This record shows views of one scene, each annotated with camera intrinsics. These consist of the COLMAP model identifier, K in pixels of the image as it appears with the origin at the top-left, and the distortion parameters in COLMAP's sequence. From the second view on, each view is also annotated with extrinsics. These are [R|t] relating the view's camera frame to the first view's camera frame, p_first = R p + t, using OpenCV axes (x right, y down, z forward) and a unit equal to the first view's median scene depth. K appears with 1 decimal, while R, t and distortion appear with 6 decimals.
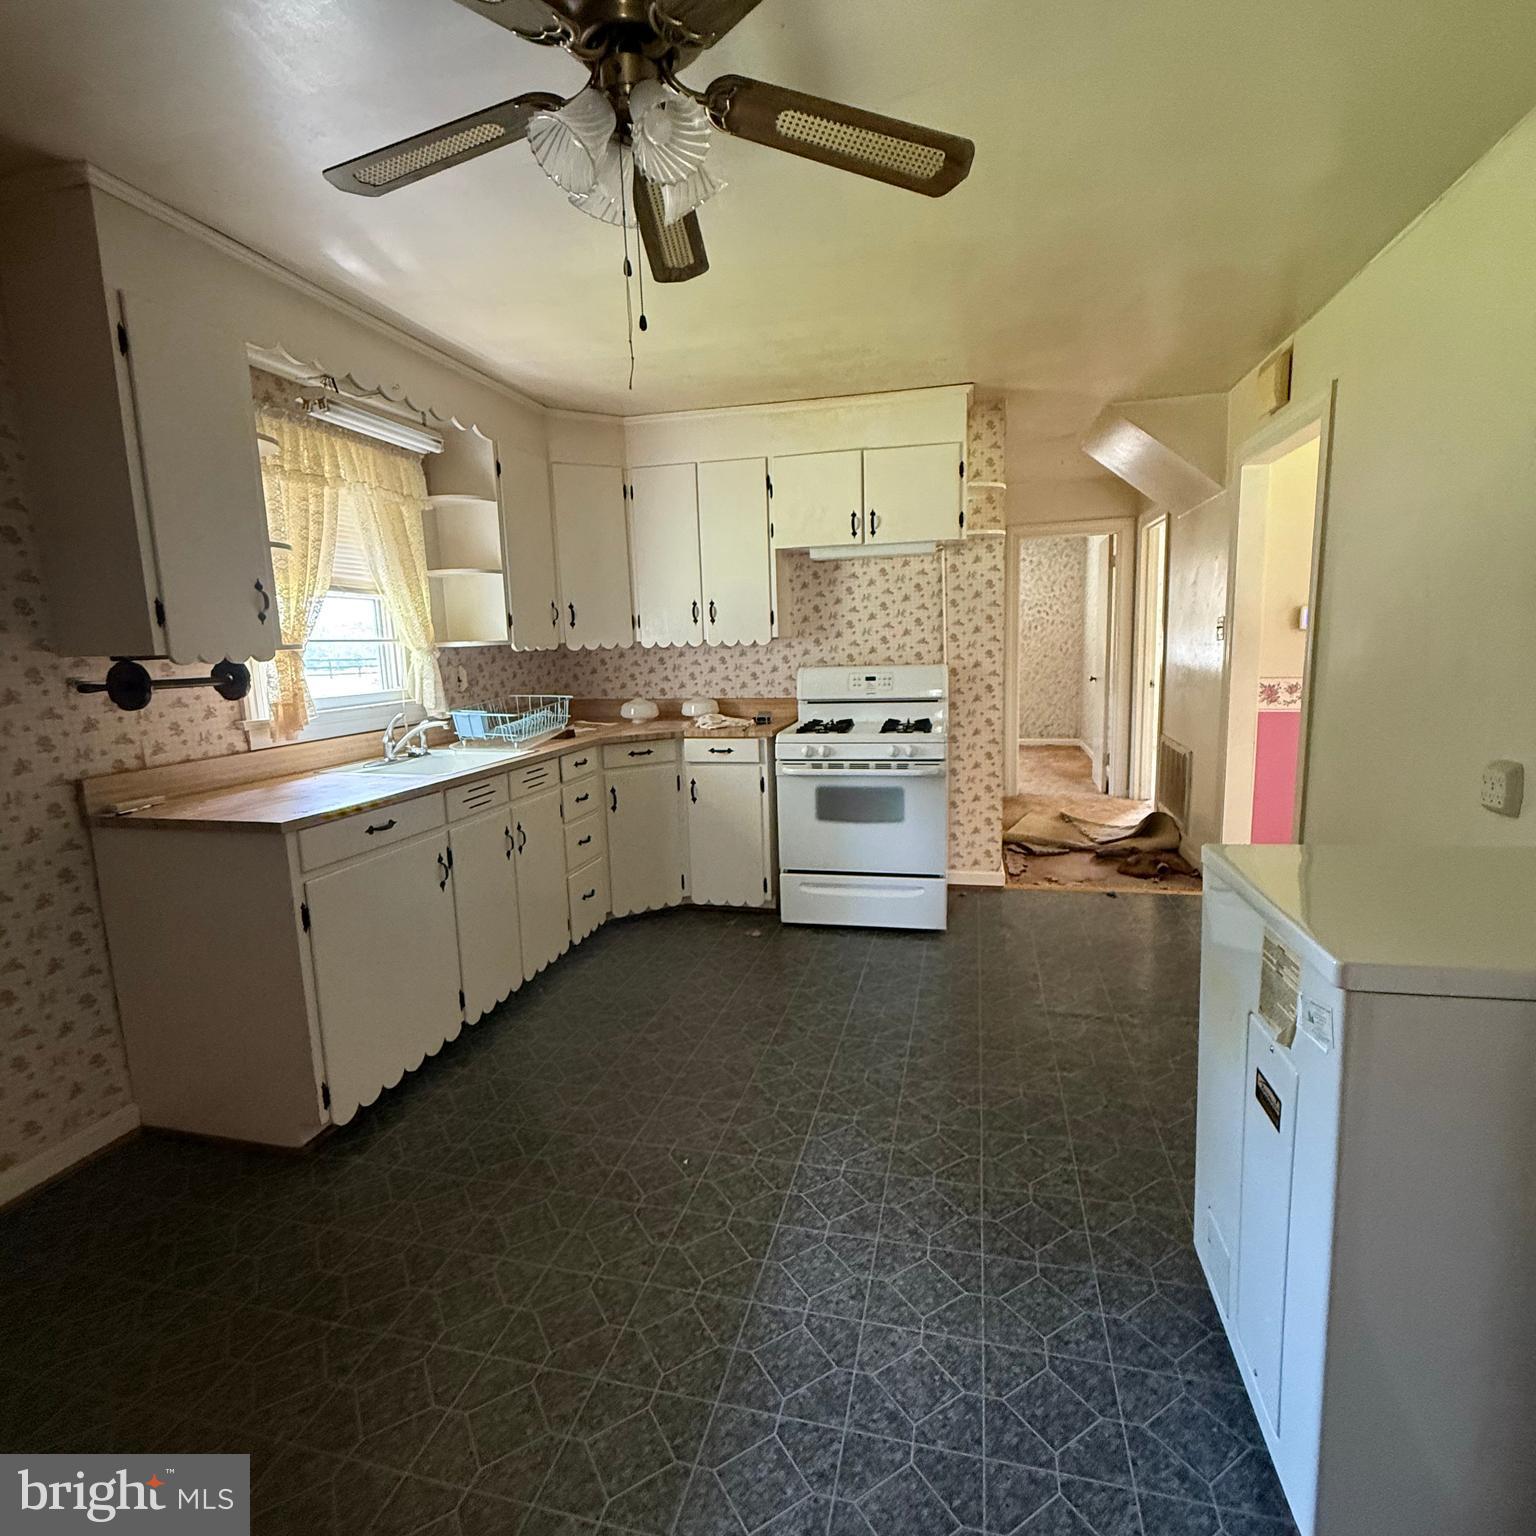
lens RADIAL K [[816.5, 0, 773.3], [0, 816.5, 751.4], [0, 0, 1]] dist [-0.001514, 0.000216]
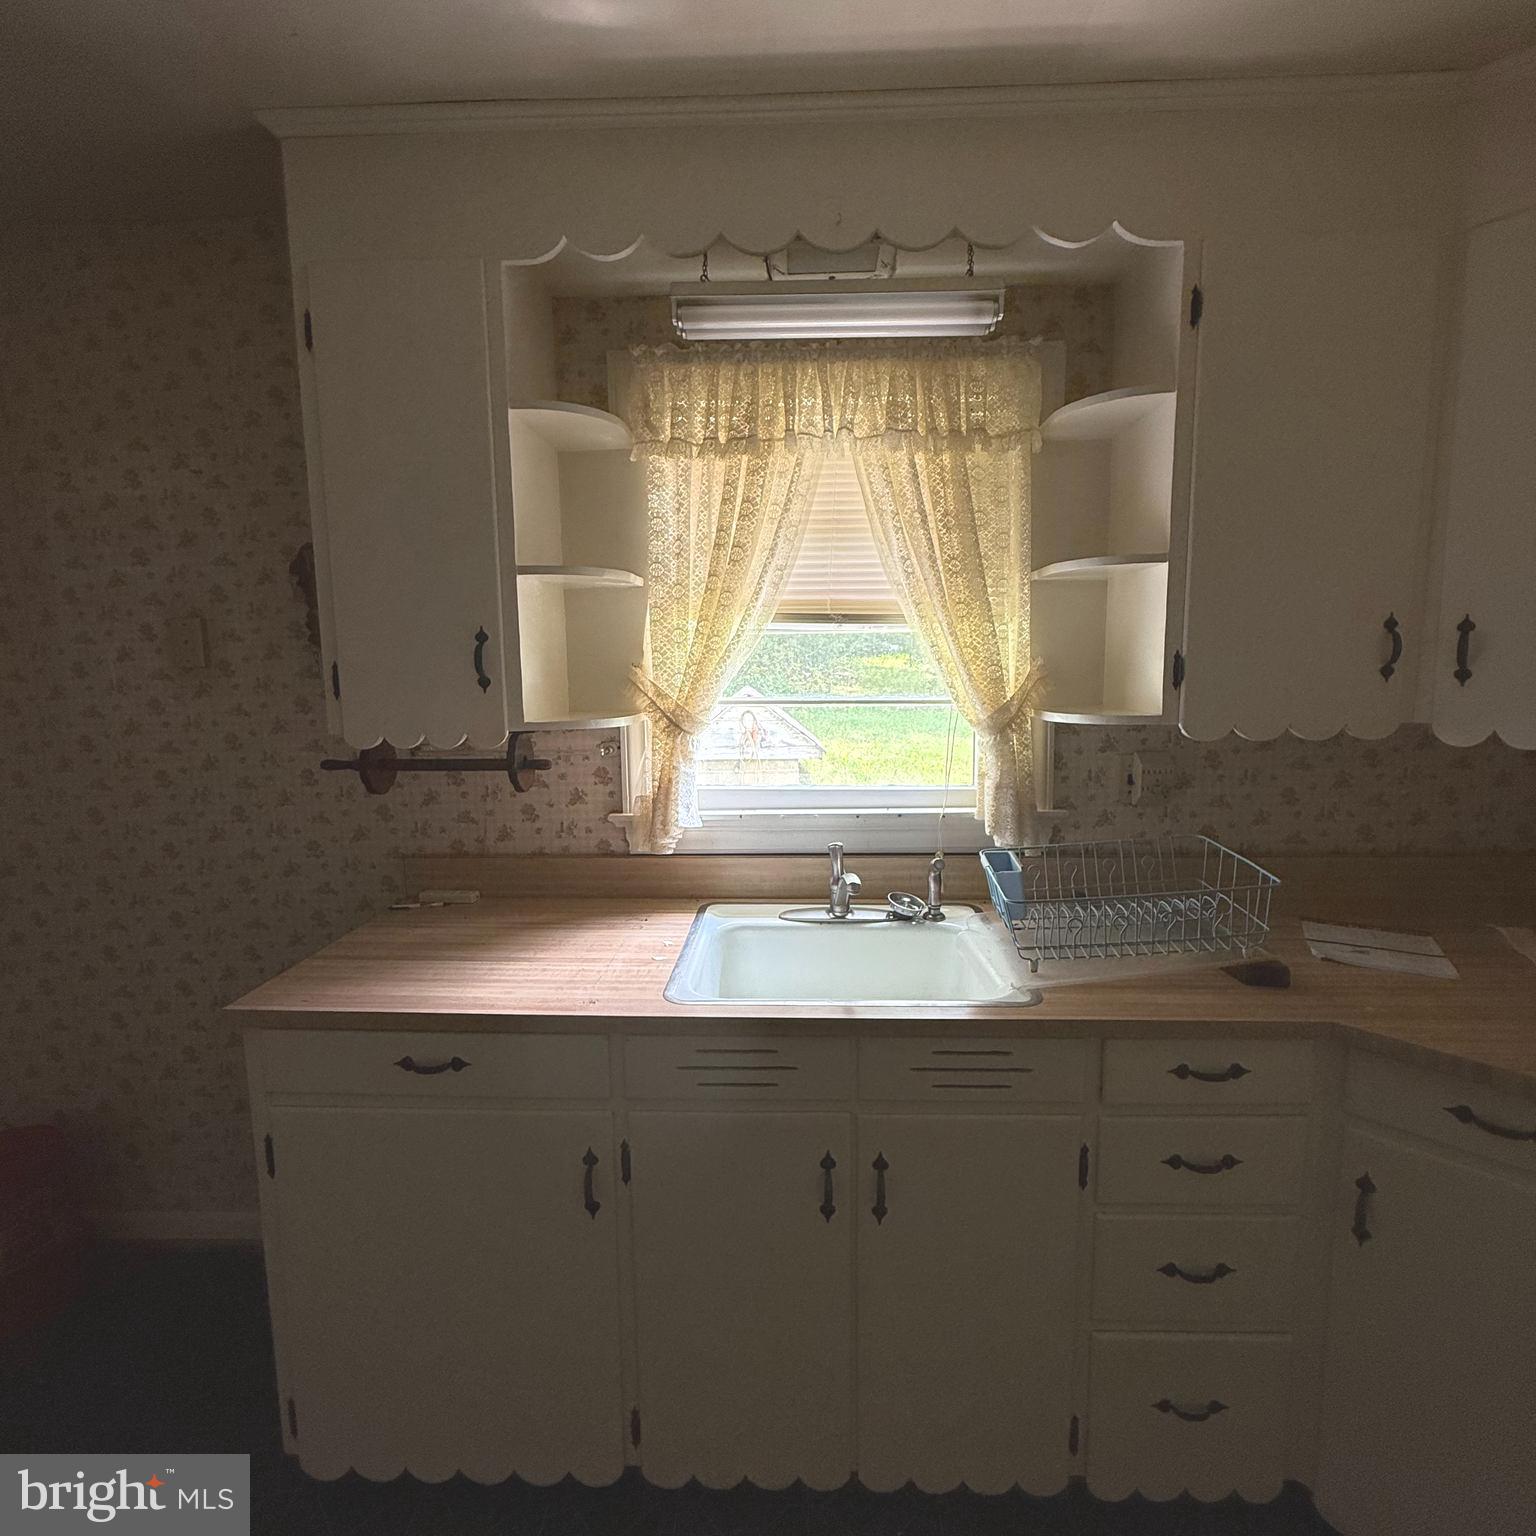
lens RADIAL K [[816.5, 0, 768.8], [0, 816.5, 761.1], [0, 0, 1]] dist [-0.001514, 0.000216]
pose [[0.204306, 0.148342, -0.967602, 0.055979], [-0.128428, 0.983970, 0.123734, -0.146425], [0.970446, 0.098987, 0.220082, 0.743339]]
